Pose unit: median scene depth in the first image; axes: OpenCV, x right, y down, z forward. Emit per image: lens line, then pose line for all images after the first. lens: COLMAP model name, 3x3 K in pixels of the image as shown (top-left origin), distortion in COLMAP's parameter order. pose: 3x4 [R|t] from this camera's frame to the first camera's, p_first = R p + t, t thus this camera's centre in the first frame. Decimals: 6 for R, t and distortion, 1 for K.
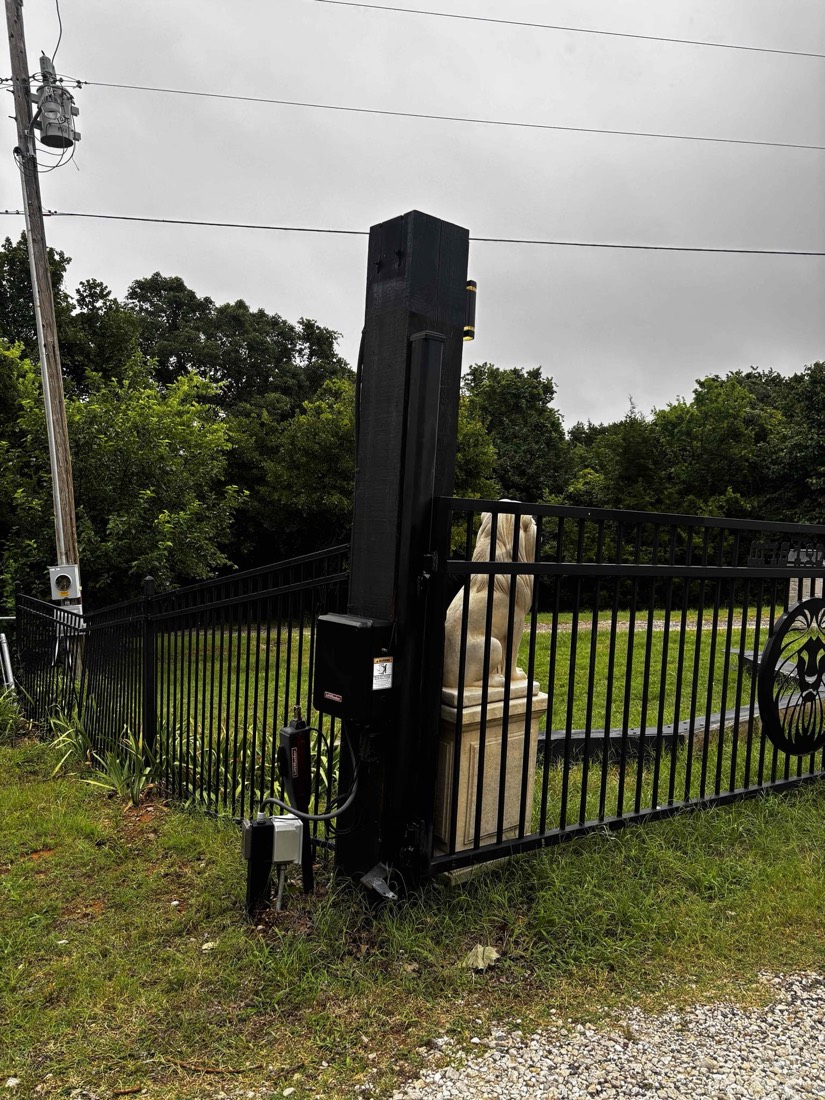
lens RADIAL K [[838.4, 0, 412.5], [0, 838.4, 550.0], [0, 0, 1]] dist [0.033360, -0.007420]
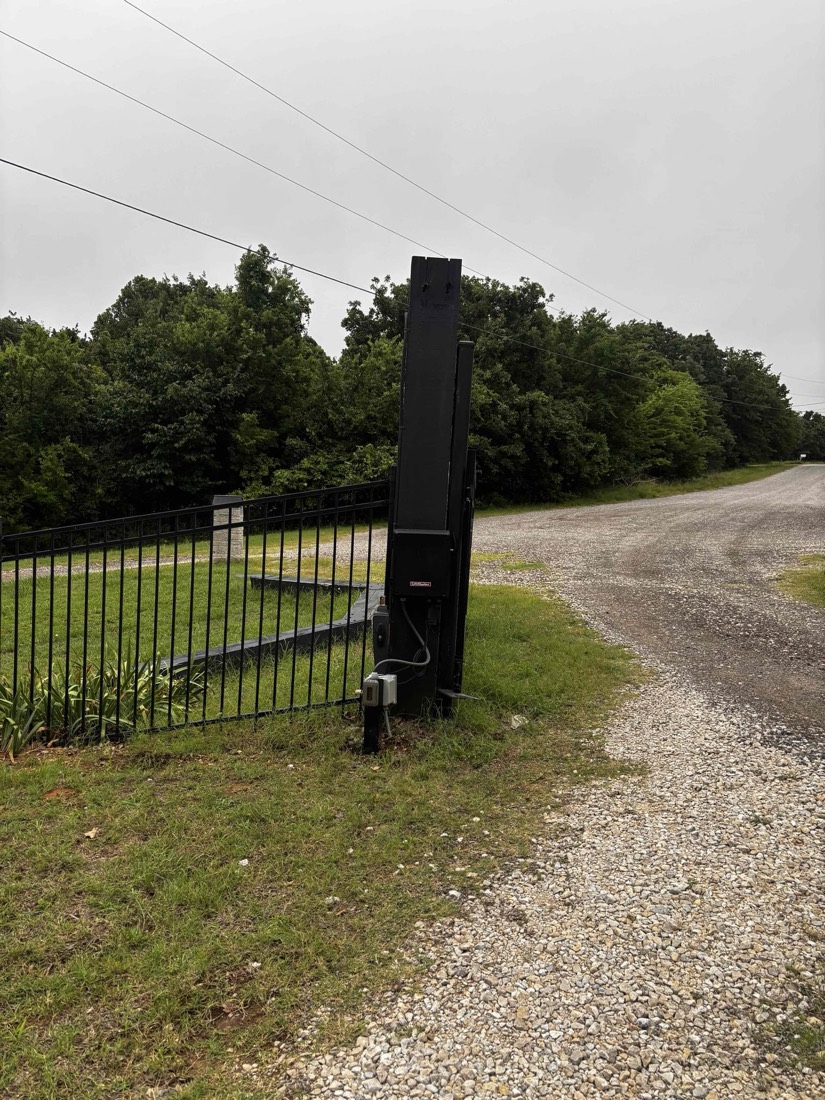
lens RADIAL K [[838.4, 0, 412.5], [0, 838.4, 550.0], [0, 0, 1]] dist [0.033360, -0.007420]
pose [[0.617934, -0.047728, 0.784780, -0.251830], [0.008134, 0.998490, 0.054320, 0.015052], [-0.786188, -0.027183, 0.617389, 0.057897]]
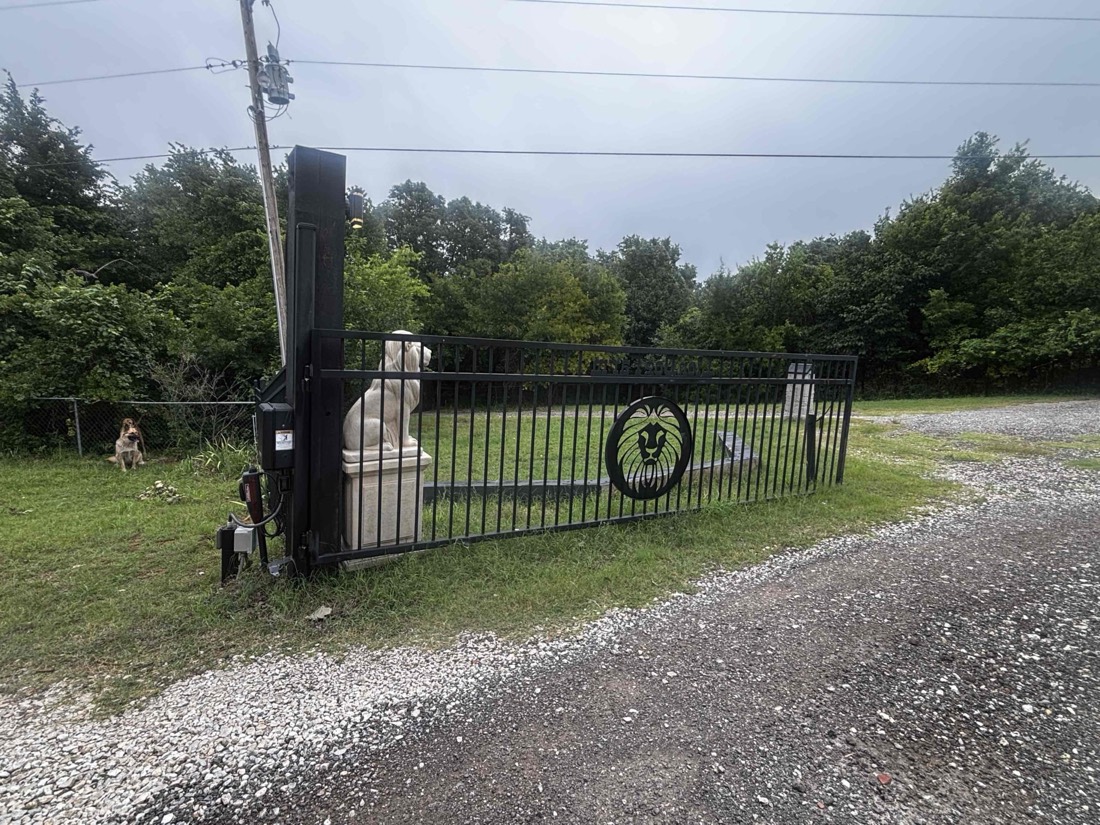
lens RADIAL K [[557.1, 0, 550.5], [0, 557.1, 390.0], [0, 0, 1]] dist [0.019240, -0.000342]
pose [[0.993439, 0.011854, -0.113748, 0.122724], [-0.006099, 0.998690, 0.050808, -0.001379], [0.114201, -0.049781, 0.992210, -0.000790]]
